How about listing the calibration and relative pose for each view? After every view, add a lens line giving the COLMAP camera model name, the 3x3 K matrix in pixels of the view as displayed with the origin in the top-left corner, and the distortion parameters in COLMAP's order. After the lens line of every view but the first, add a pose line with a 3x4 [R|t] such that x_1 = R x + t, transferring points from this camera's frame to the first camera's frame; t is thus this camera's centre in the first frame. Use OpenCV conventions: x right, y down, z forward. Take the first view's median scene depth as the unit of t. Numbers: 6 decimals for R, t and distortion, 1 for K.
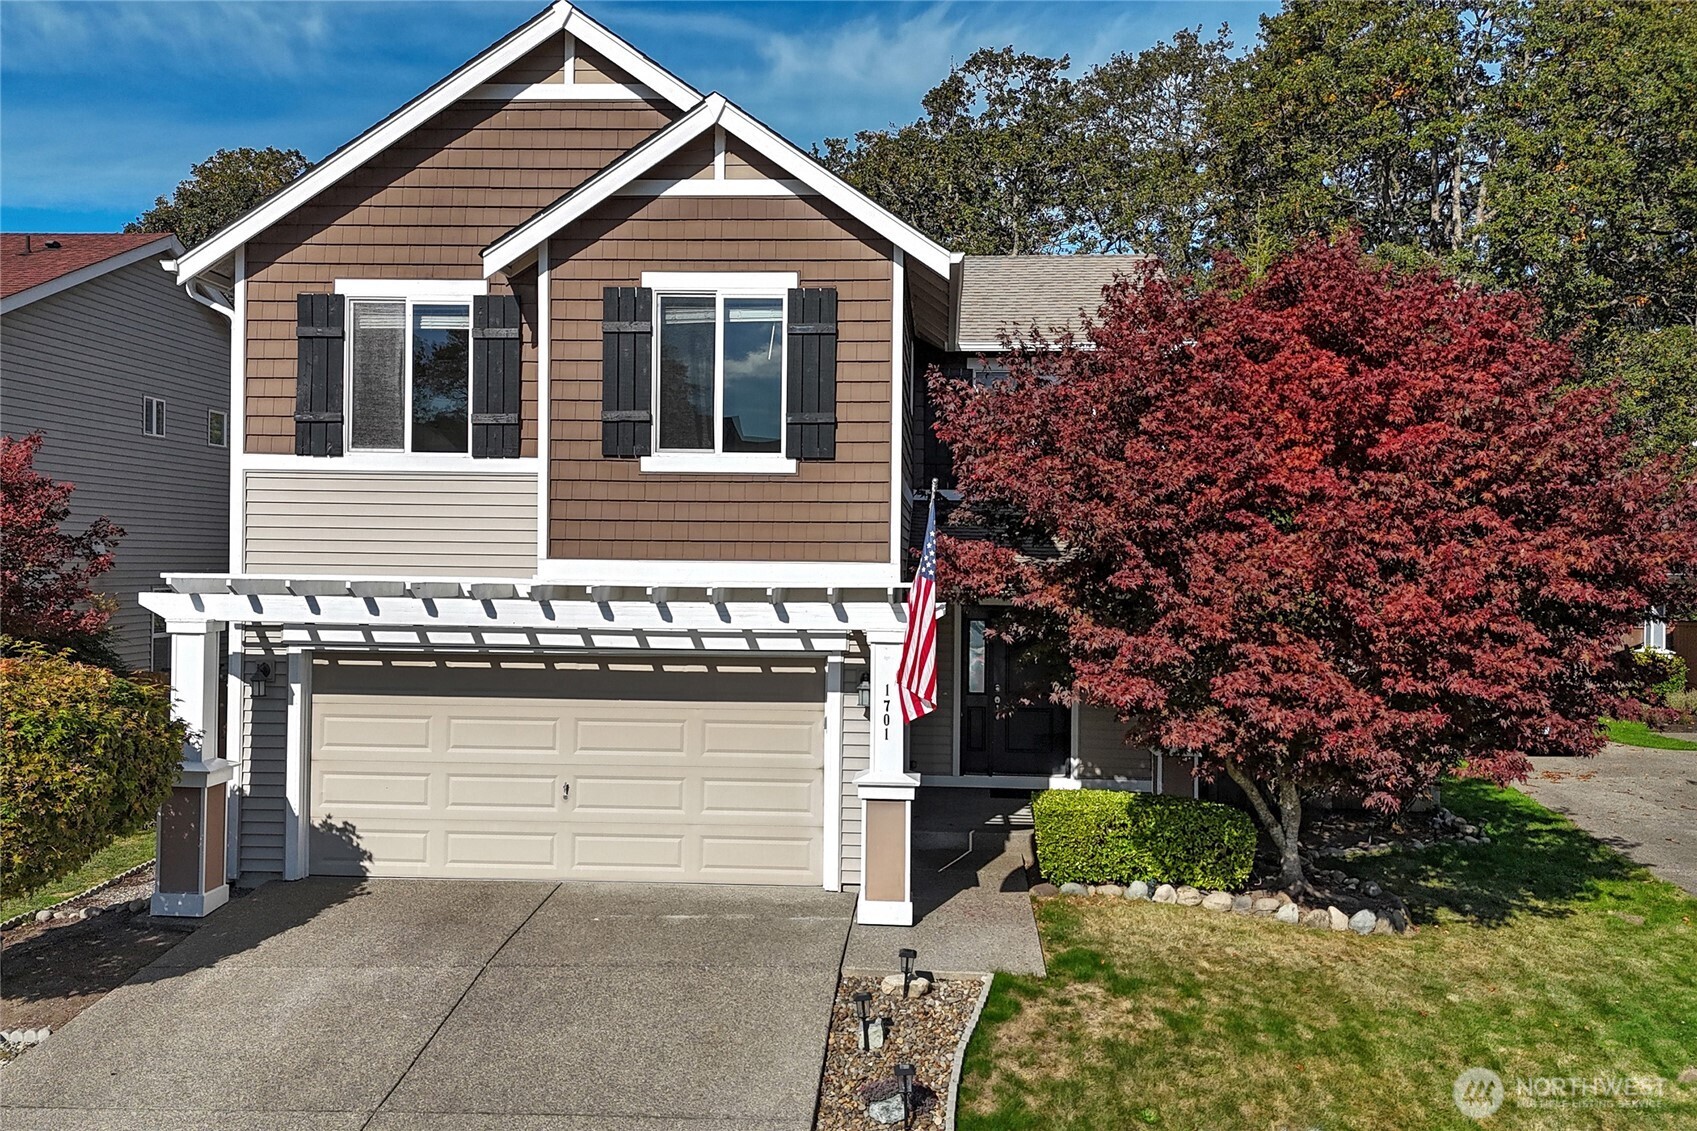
lens RADIAL K [[1482.9, 0, 848.5], [0, 1482.9, 565.5], [0, 0, 1]] dist [0.082723, -0.074764]
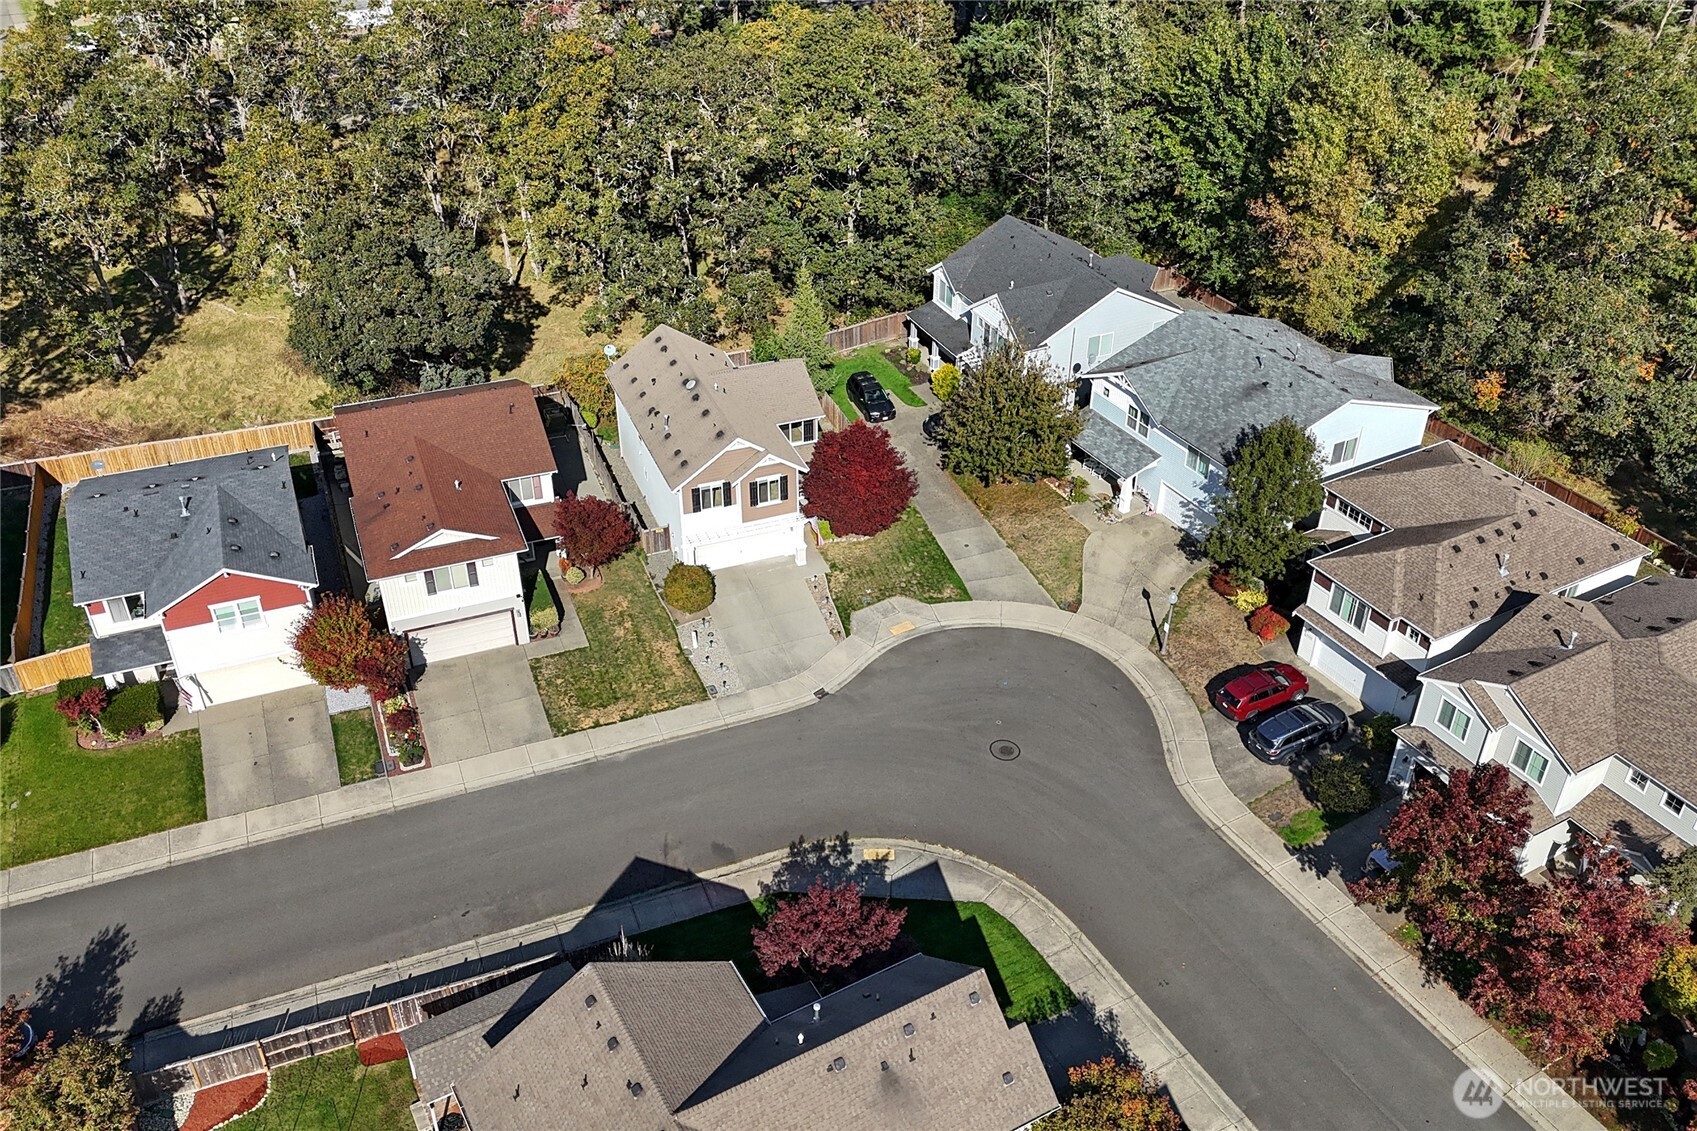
lens RADIAL K [[1500.2, 0, 848.5], [0, 1500.2, 565.5], [0, 0, 1]] dist [0.173464, -0.355133]
pose [[0.904504, -0.248749, 0.346405, -2.003341], [0.019738, 0.835819, 0.548651, -3.248874], [-0.426008, -0.489419, 0.760911, -3.941955]]
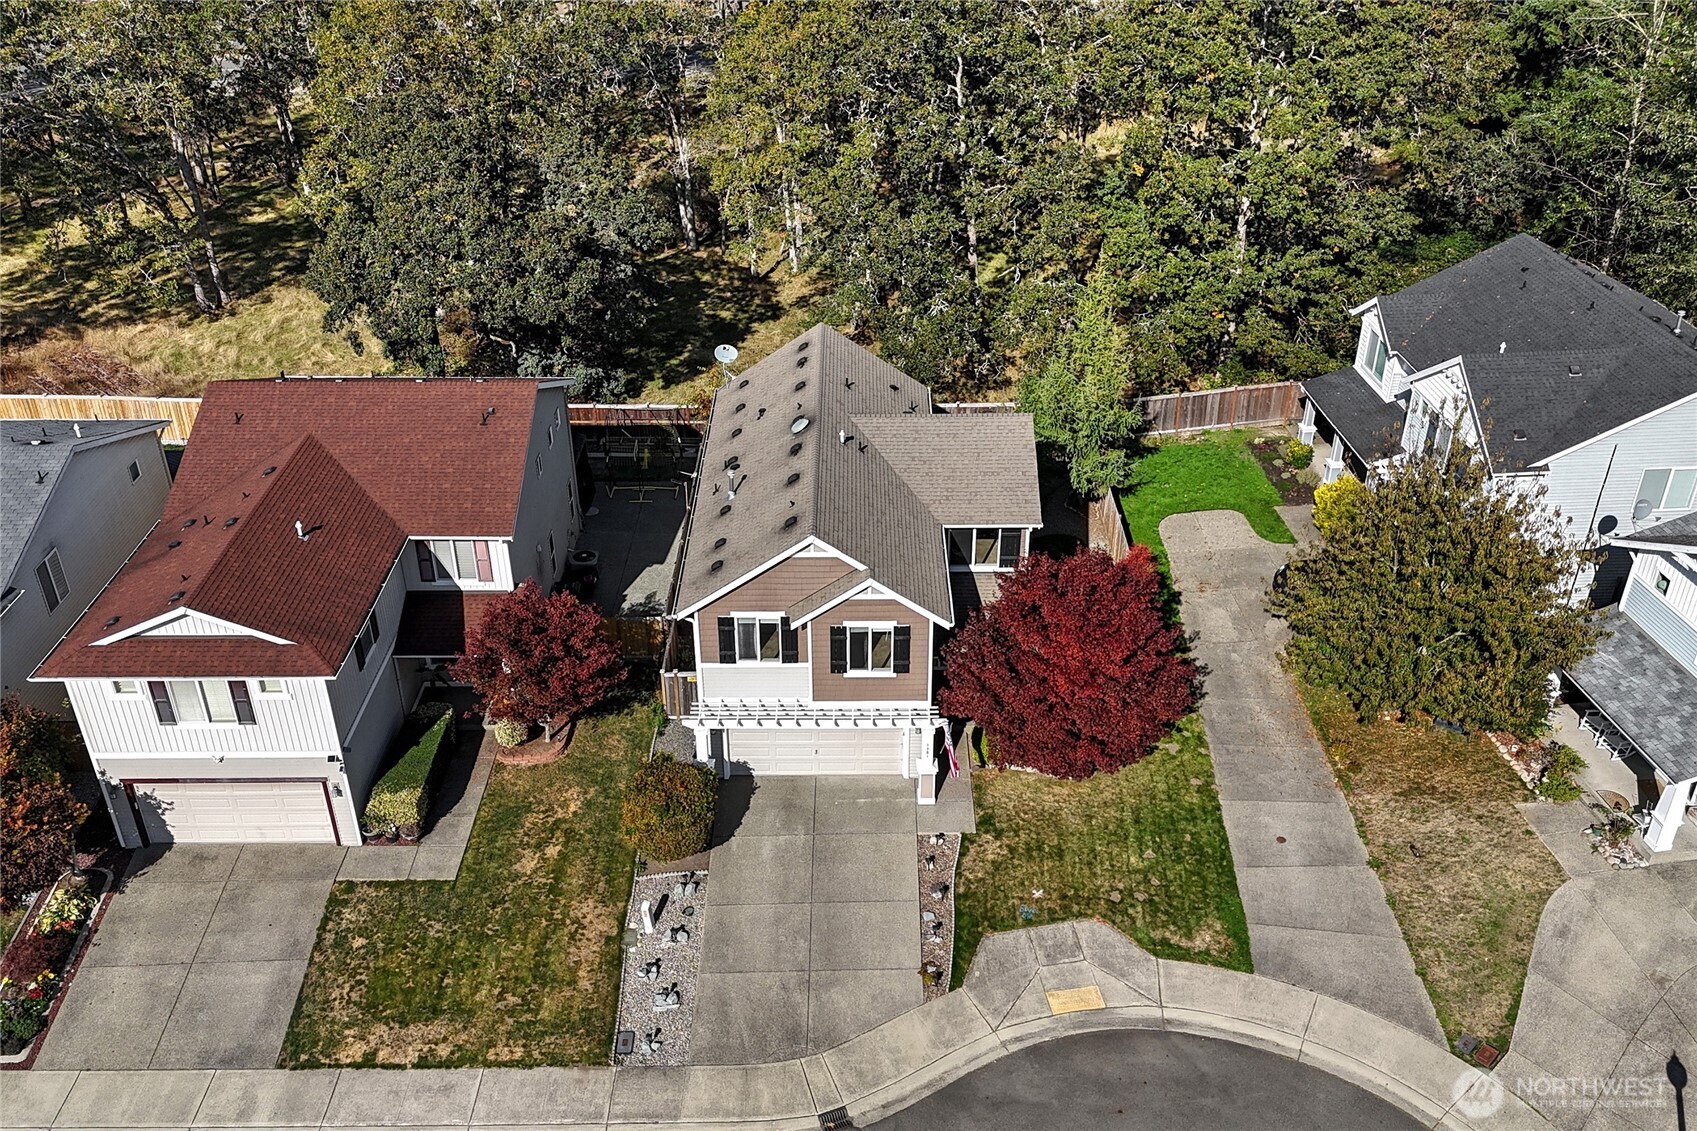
lens RADIAL K [[1482.9, 0, 848.5], [0, 1482.9, 565.5], [0, 0, 1]] dist [0.082723, -0.074764]
pose [[0.997888, -0.047424, 0.044386, -0.261355], [0.019311, 0.869043, 0.494360, -1.792340], [-0.062018, -0.492459, 0.868123, -1.523926]]
